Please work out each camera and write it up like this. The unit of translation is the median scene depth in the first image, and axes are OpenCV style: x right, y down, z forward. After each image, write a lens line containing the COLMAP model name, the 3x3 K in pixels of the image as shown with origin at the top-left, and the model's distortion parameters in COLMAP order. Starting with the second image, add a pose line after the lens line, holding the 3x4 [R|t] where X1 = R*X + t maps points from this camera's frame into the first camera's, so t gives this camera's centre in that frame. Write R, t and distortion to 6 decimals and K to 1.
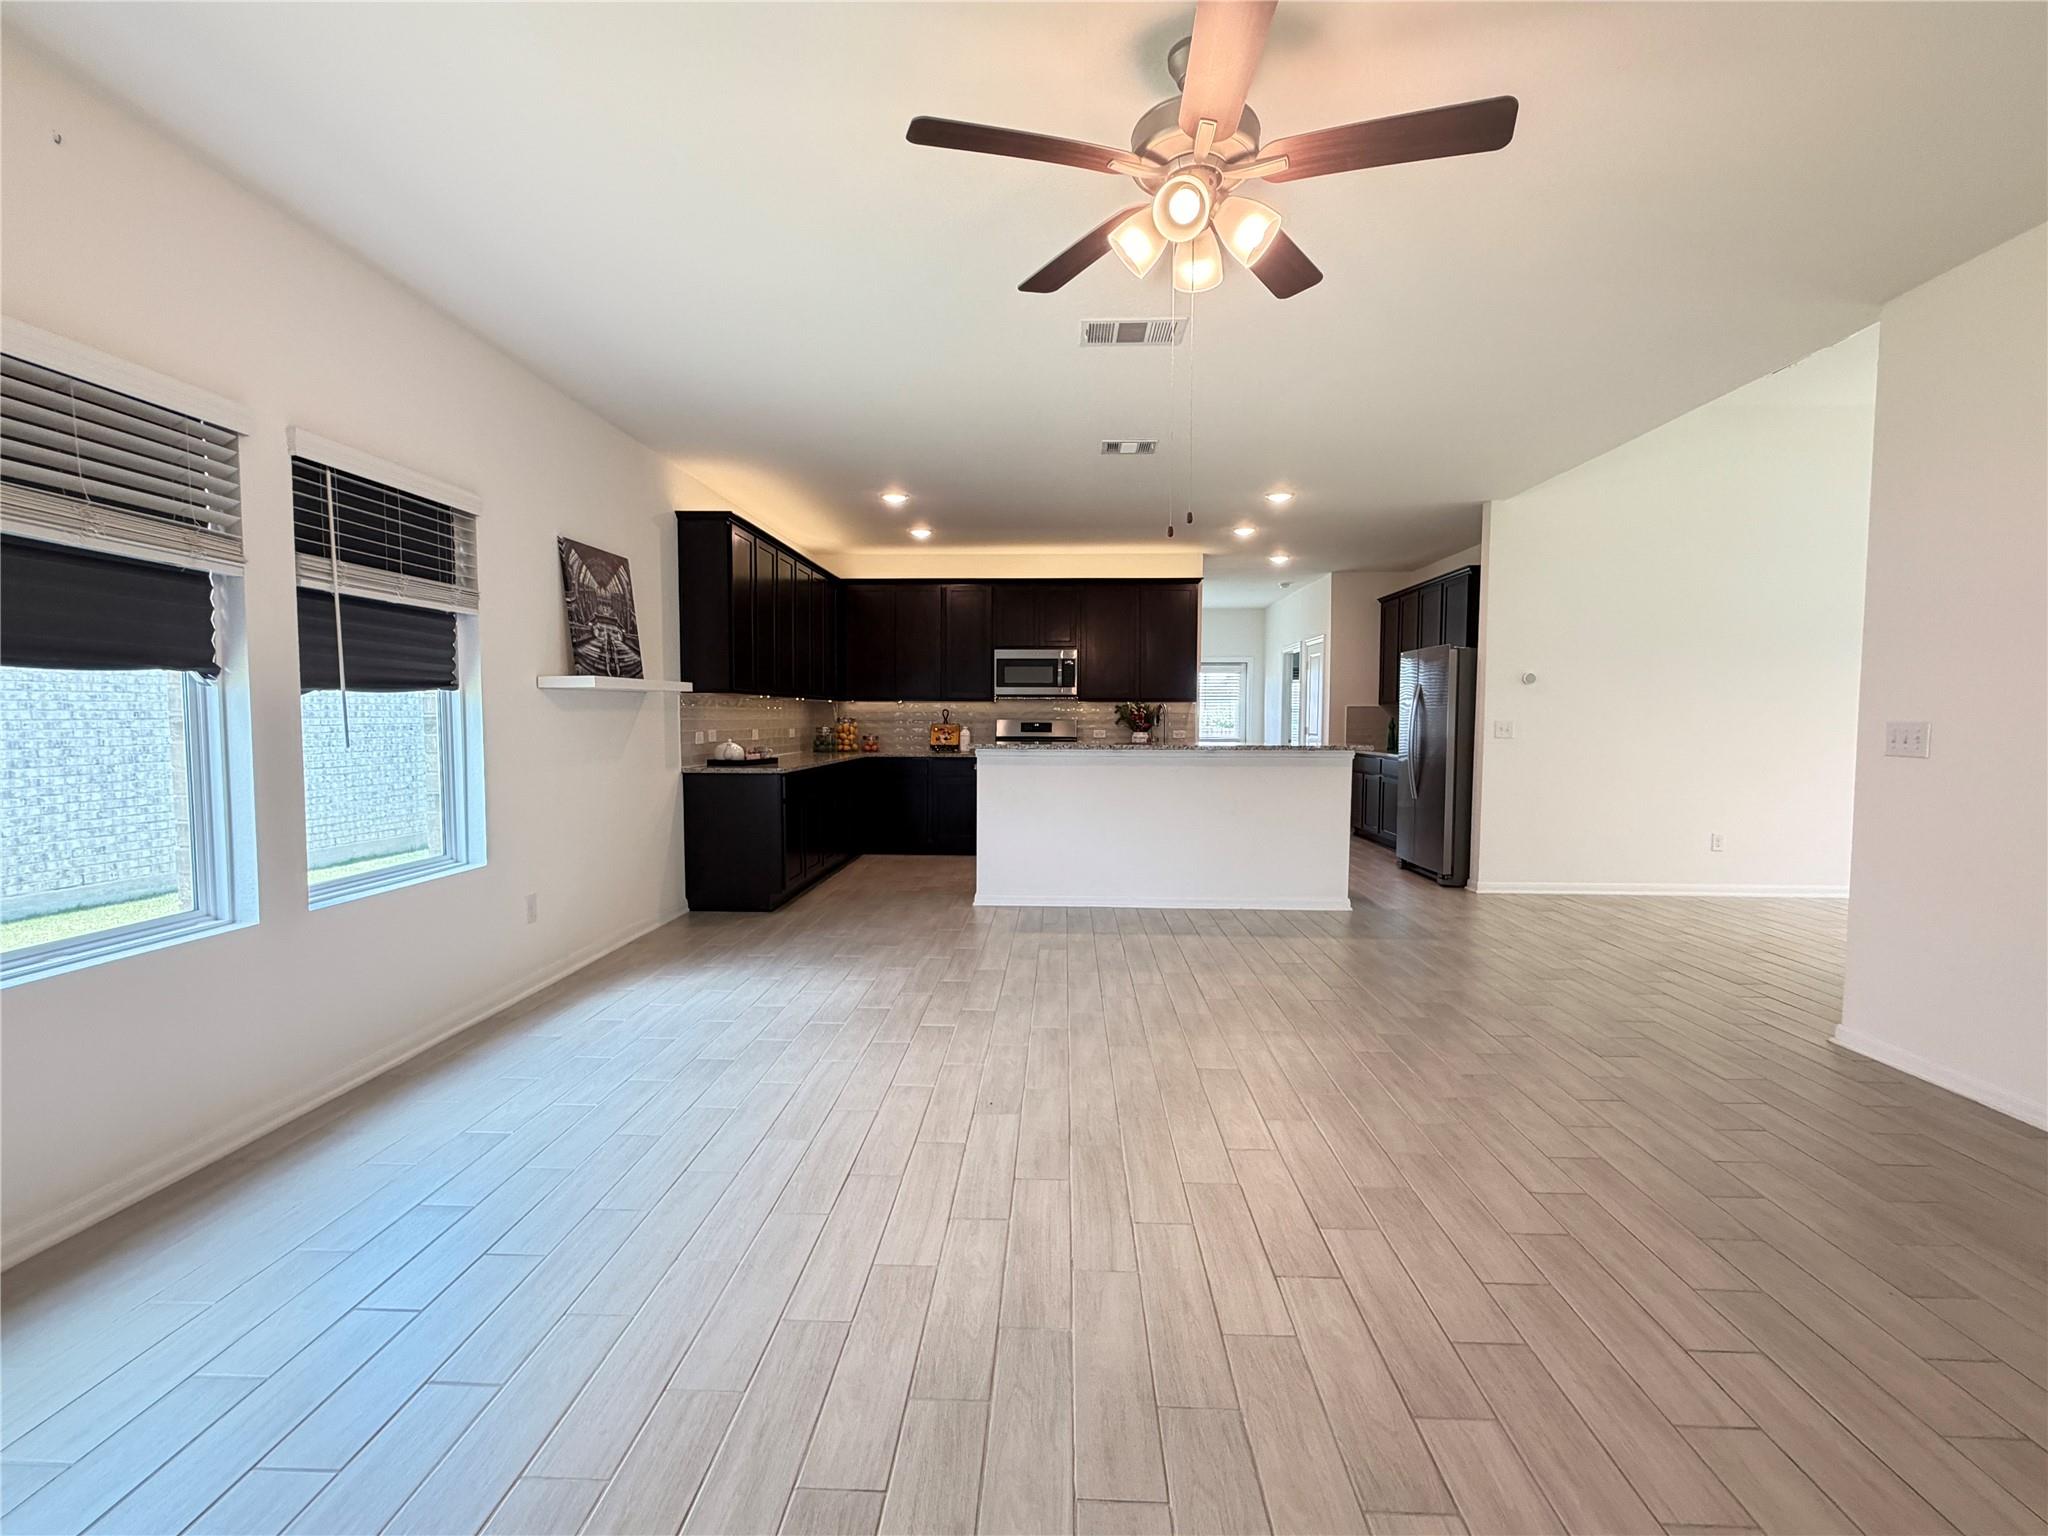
lens RADIAL K [[917.5, 0, 1025.4], [0, 917.5, 768.9], [0, 0, 1]] dist [0.003201, 0.000521]
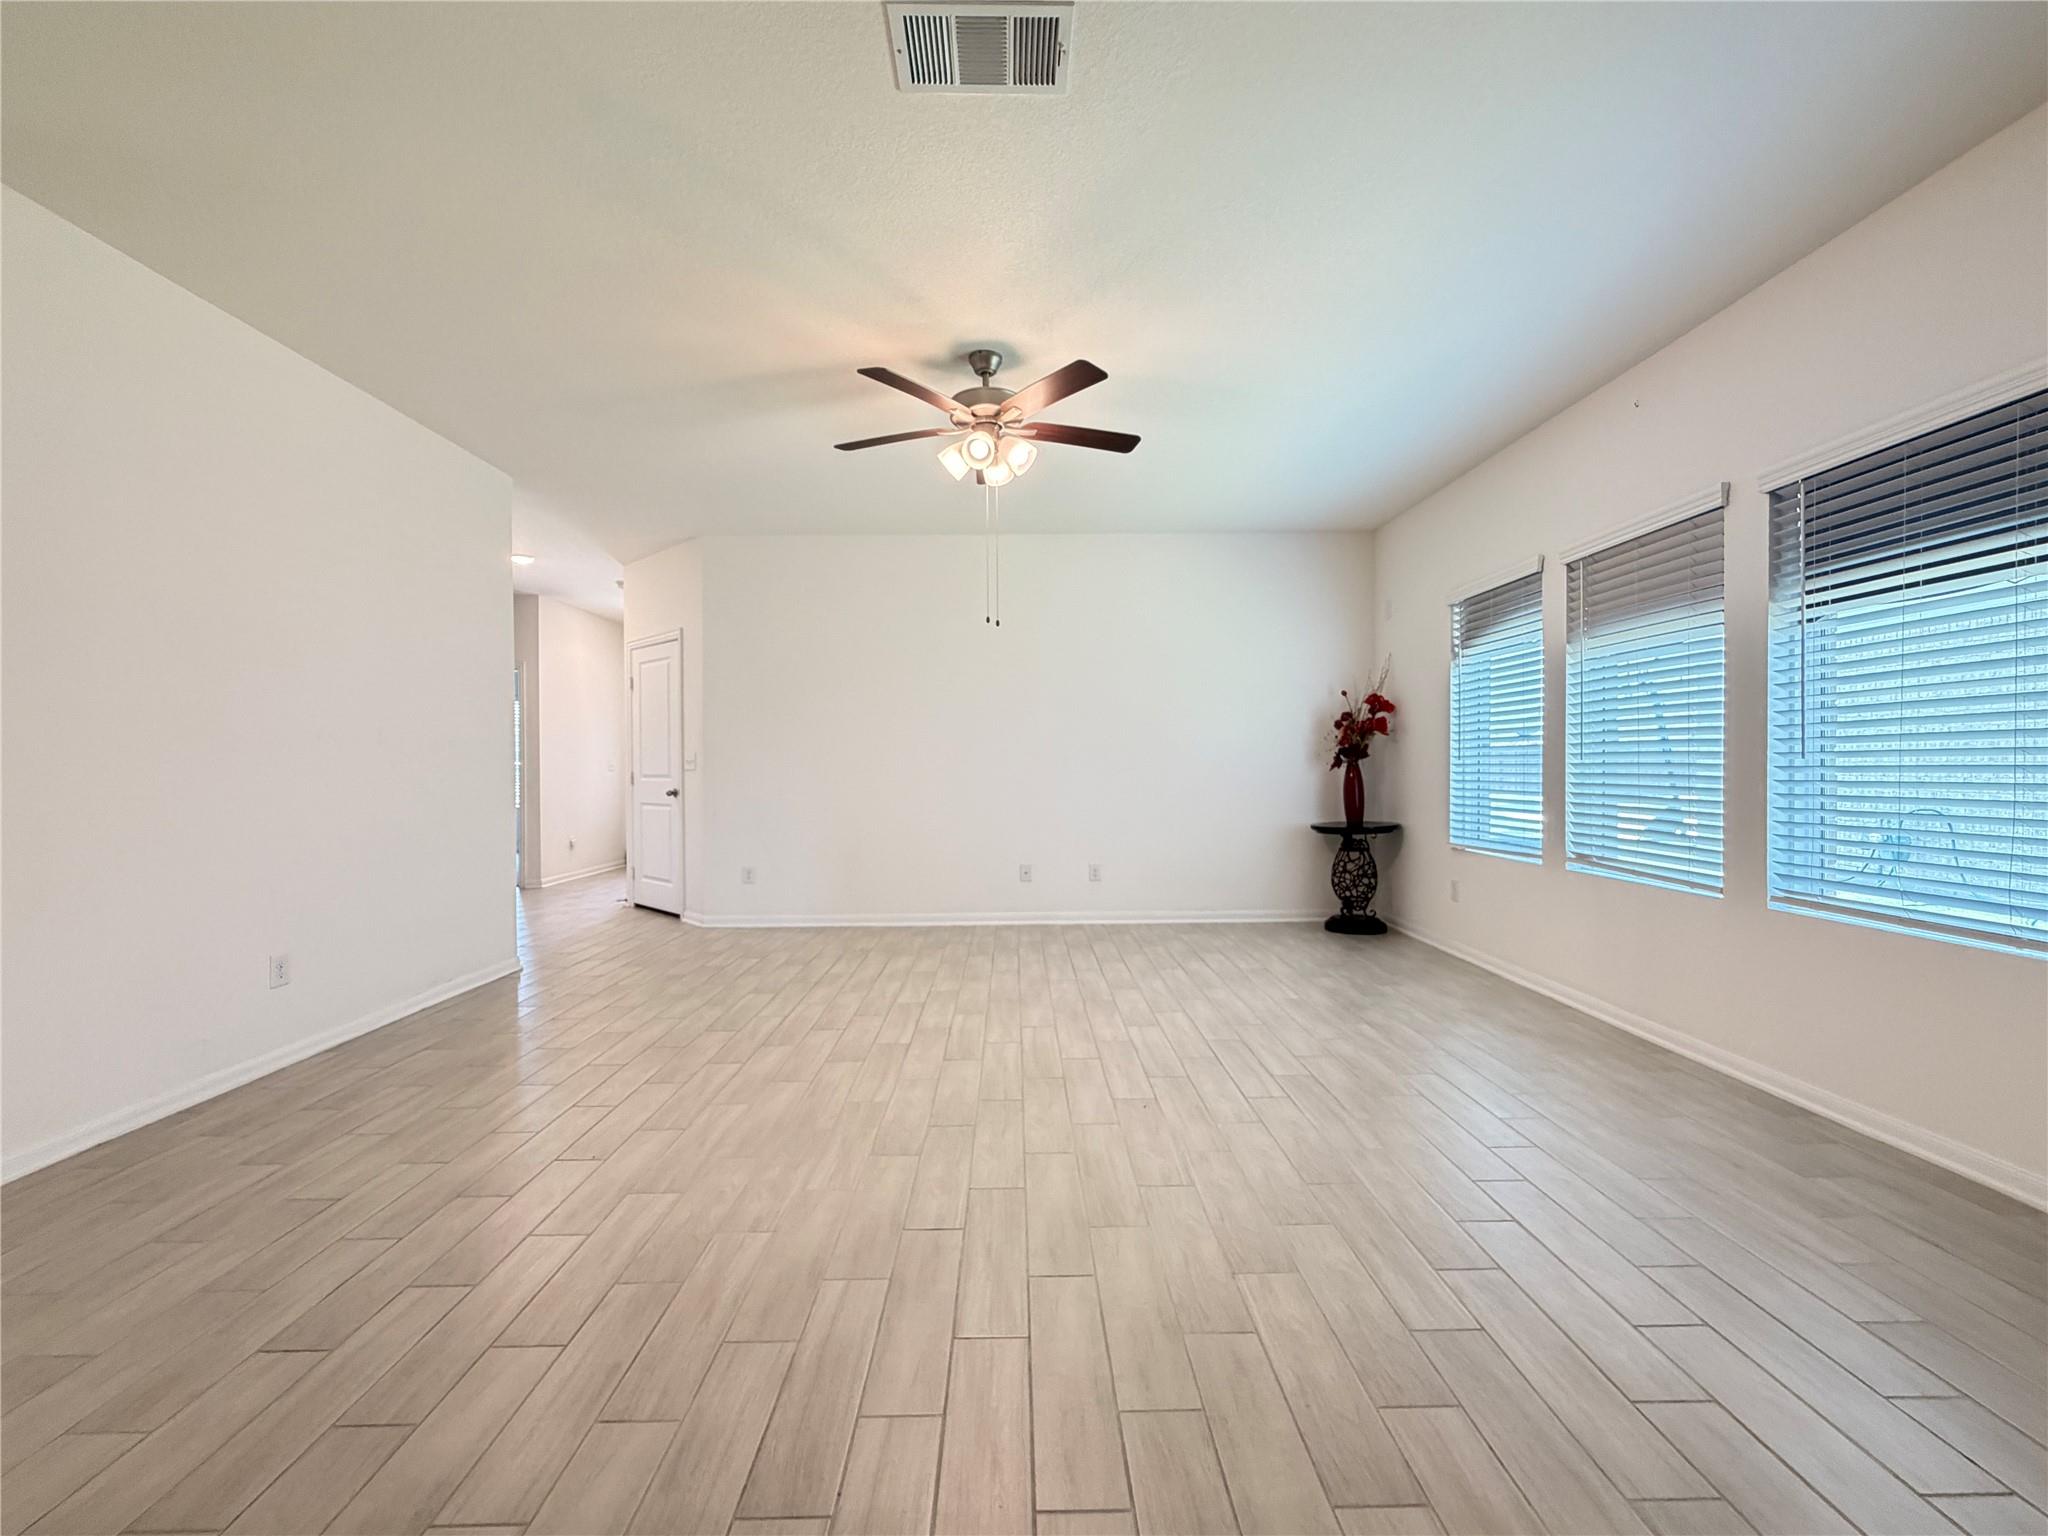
lens RADIAL K [[866.0, 0, 1024.1], [0, 866.0, 769.0], [0, 0, 1]] dist [-0.000275, 0.000407]
pose [[-0.998479, 0.004213, -0.054980, 0.074070], [0.000772, 0.998047, 0.062457, -0.036039], [0.055136, 0.062319, -0.996532, 0.959436]]
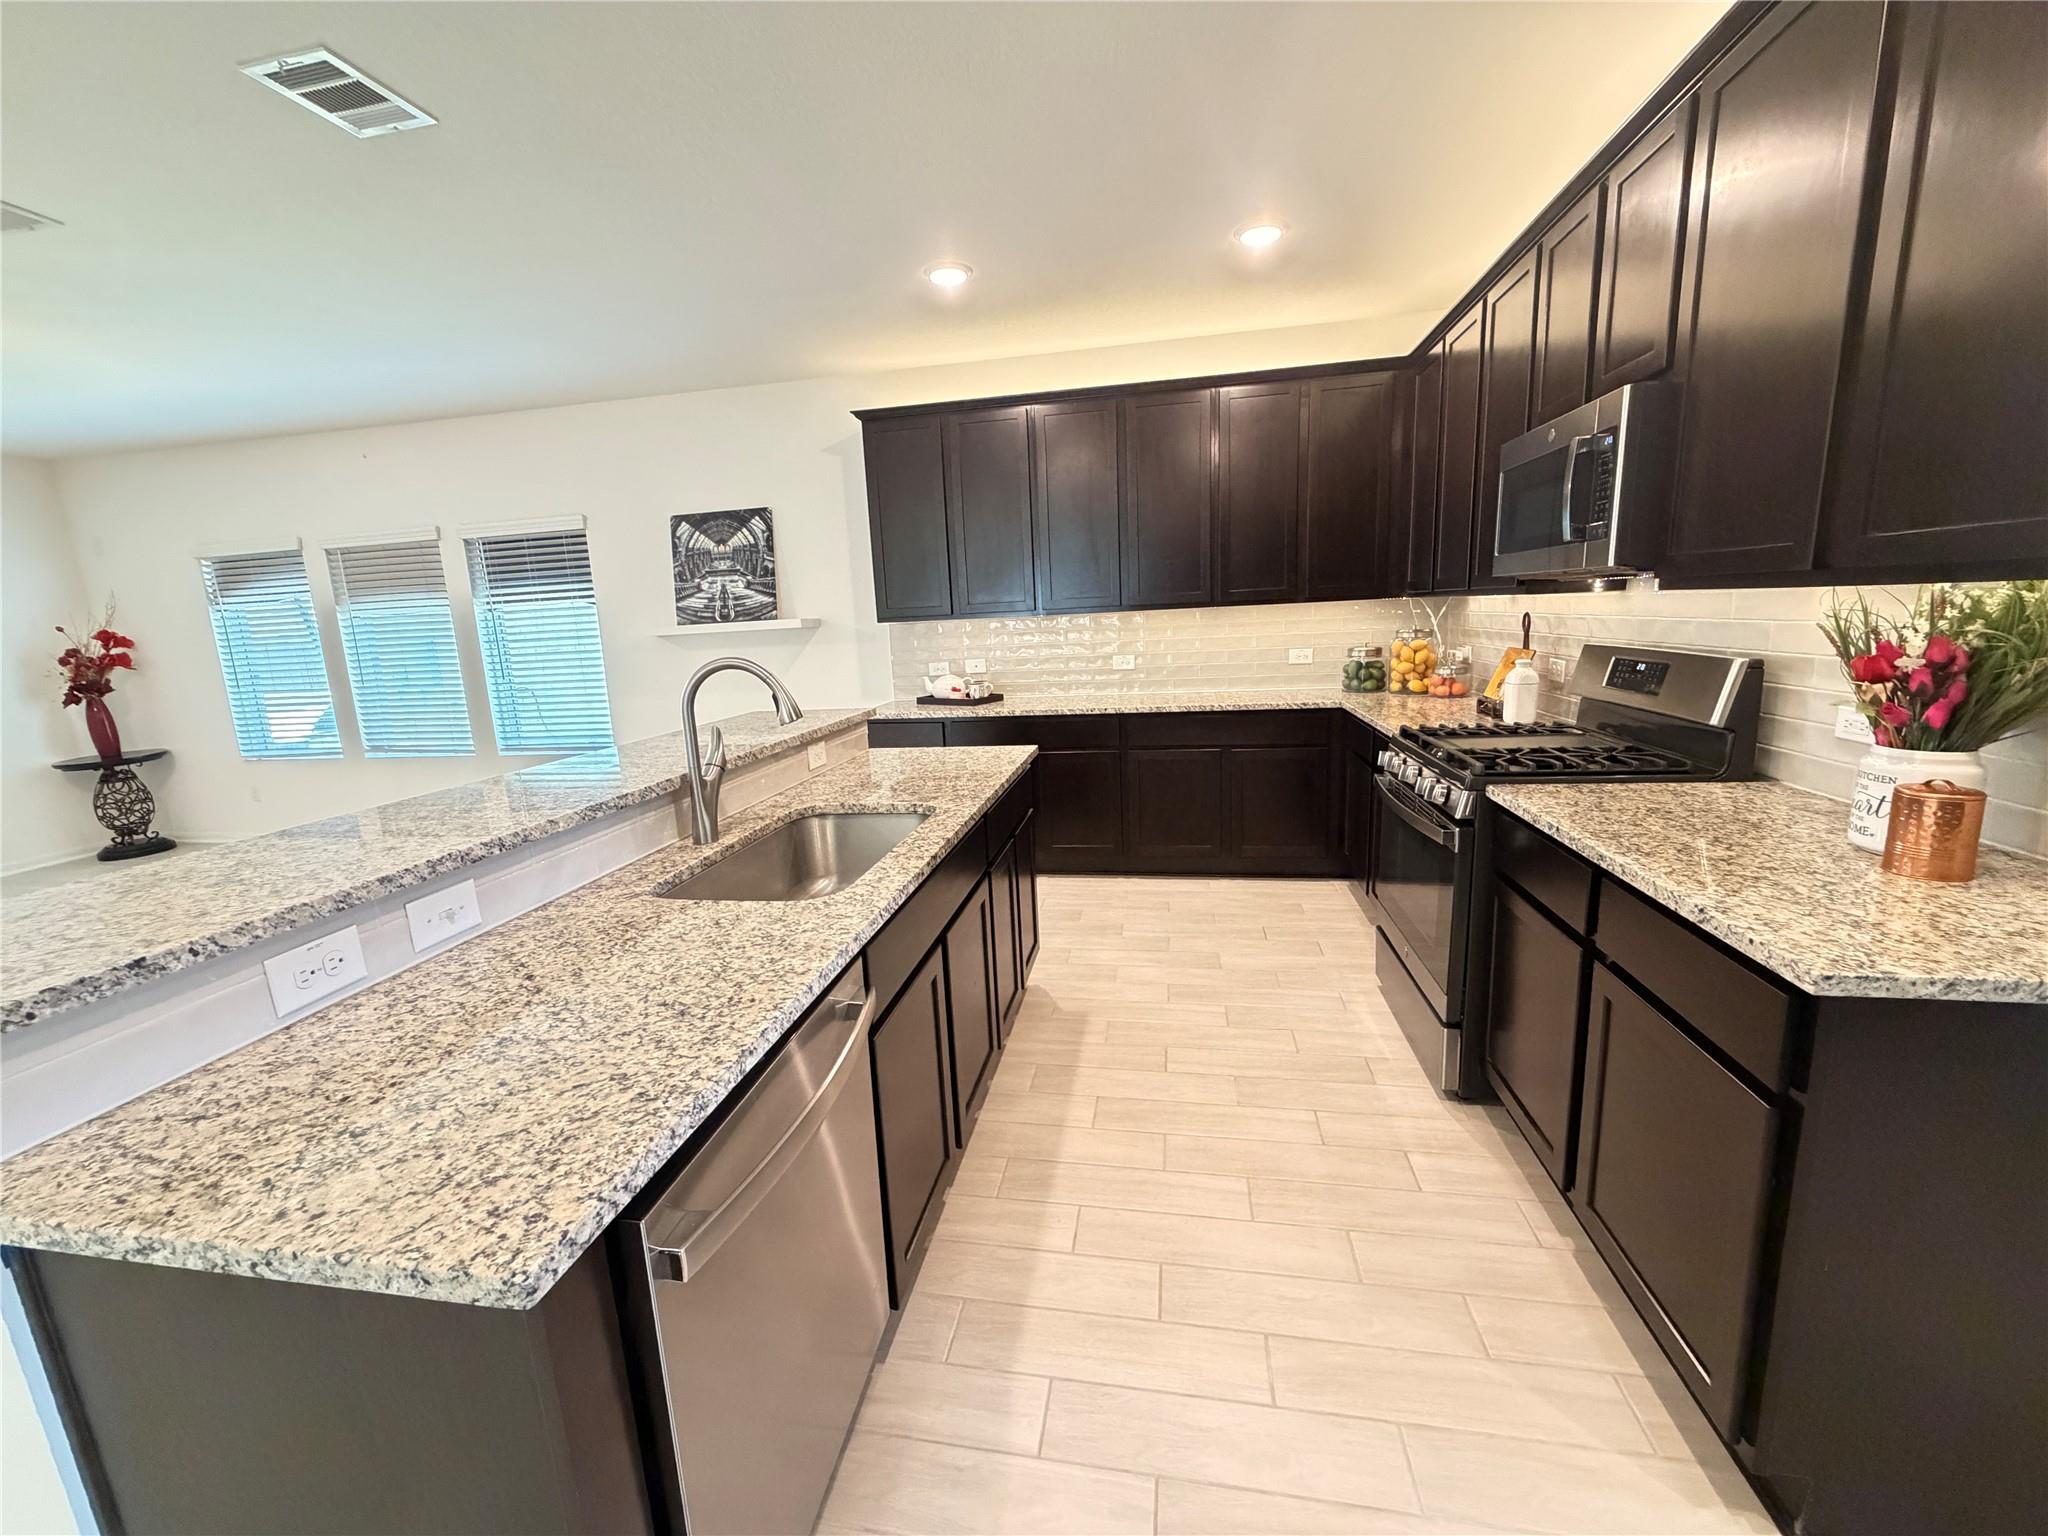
lens RADIAL K [[818.1, 0, 1021.1], [0, 818.1, 767.9], [0, 0, 1]] dist [-0.001503, 0.000986]
pose [[-0.137699, 0.188380, -0.972395, 0.448215], [-0.008379, 0.981490, 0.191329, -0.094404], [0.990439, 0.034493, -0.133572, 1.207834]]
